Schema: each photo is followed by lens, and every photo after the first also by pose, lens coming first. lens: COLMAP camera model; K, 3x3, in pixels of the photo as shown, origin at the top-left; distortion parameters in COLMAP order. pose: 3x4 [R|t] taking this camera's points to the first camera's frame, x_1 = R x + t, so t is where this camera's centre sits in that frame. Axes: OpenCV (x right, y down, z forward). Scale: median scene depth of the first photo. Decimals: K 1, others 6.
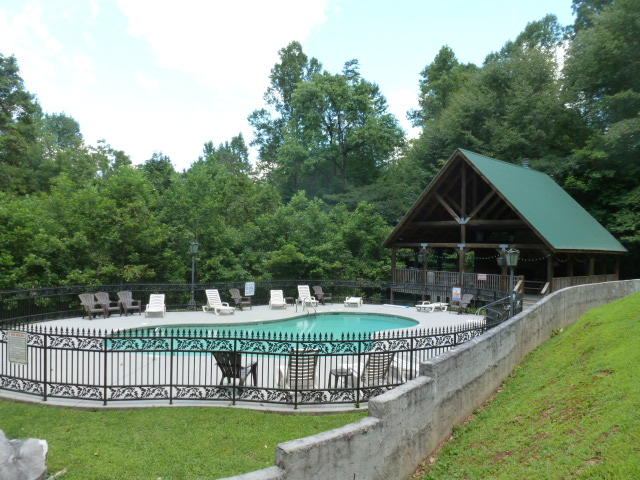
lens RADIAL K [[491.1, 0, 319.0], [0, 491.1, 241.2], [0, 0, 1]] dist [-0.062865, 0.019964]
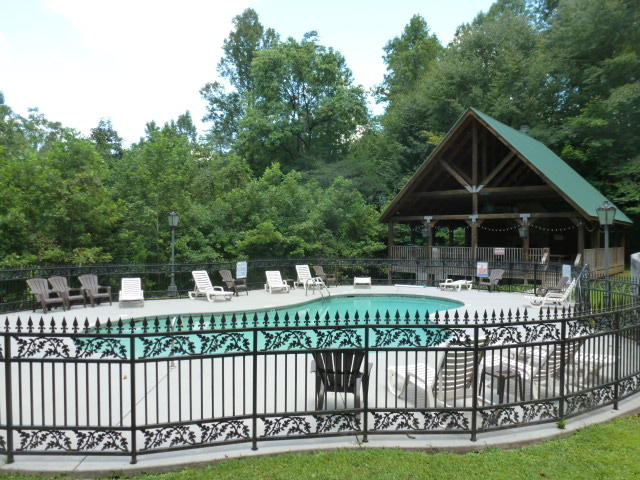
lens RADIAL K [[491.1, 0, 320.4], [0, 491.1, 238.8], [0, 0, 1]] dist [-0.062865, 0.019964]
pose [[0.991603, -0.018048, 0.128057, -0.093201], [0.016098, 0.999738, 0.016247, 0.027815], [-0.128316, -0.014049, 0.991634, 0.140311]]
